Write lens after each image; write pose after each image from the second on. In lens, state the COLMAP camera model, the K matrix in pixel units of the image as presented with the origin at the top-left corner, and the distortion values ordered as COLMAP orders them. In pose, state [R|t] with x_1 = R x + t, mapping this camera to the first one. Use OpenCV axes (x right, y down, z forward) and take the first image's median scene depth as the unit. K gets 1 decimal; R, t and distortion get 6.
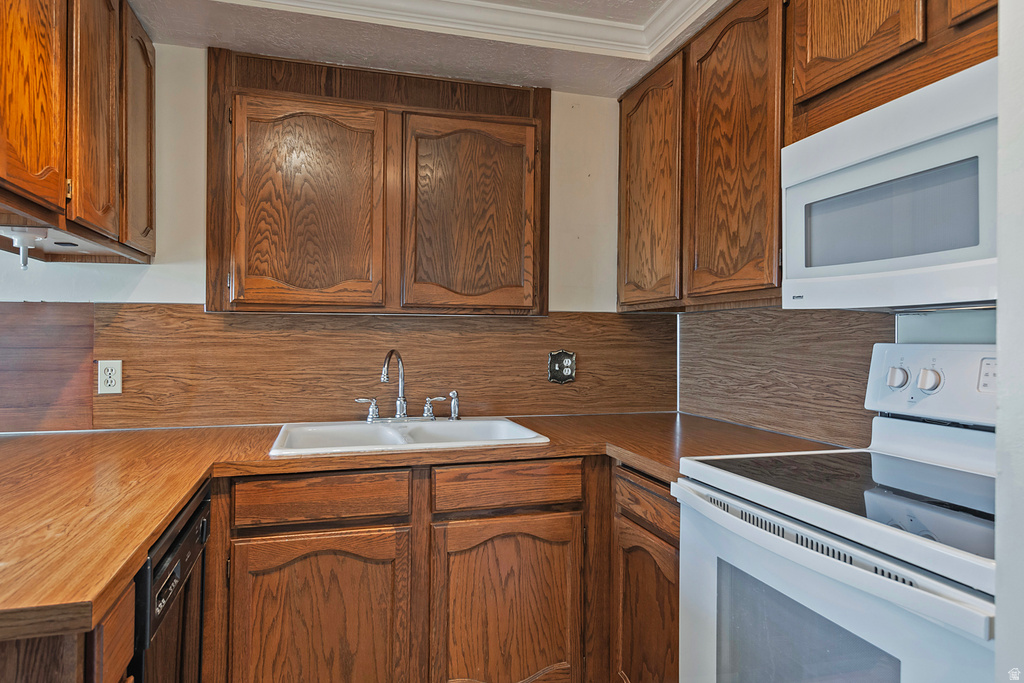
lens RADIAL K [[592.2, 0, 510.8], [0, 592.2, 359.4], [0, 0, 1]] dist [0.032951, -0.022903]
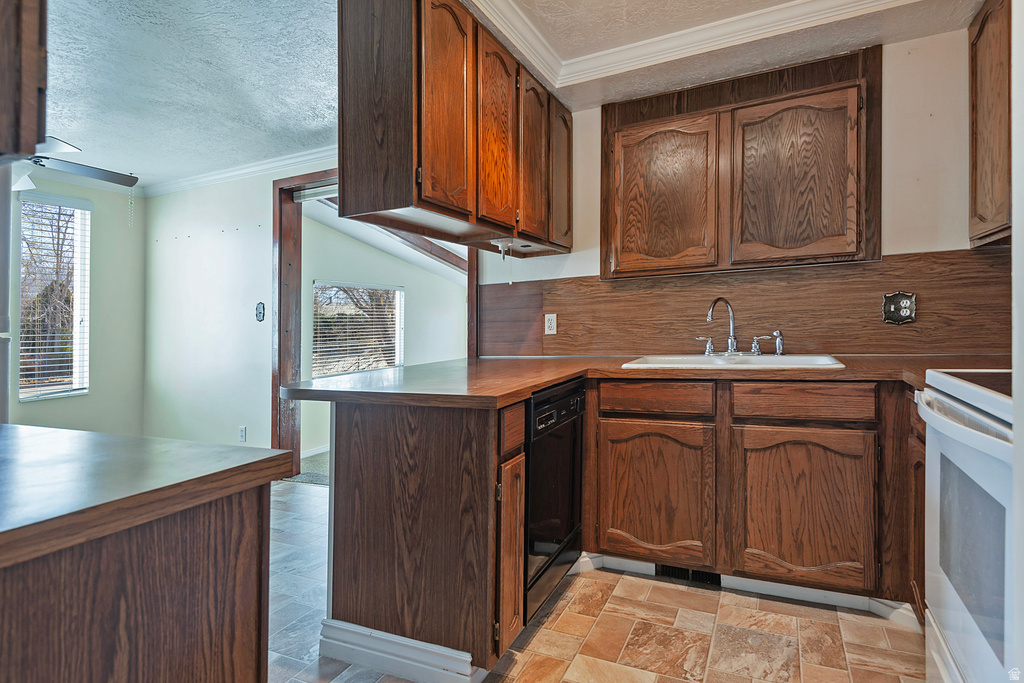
lens RADIAL K [[578.8, 0, 512.0], [0, 578.8, 341.5], [0, 0, 1]] dist [0.003684, -0.015351]
pose [[0.721956, -0.010935, -0.691853, 0.343011], [0.007626, 0.999940, -0.007847, 0.085506], [0.691897, 0.000389, 0.721996, -0.216237]]
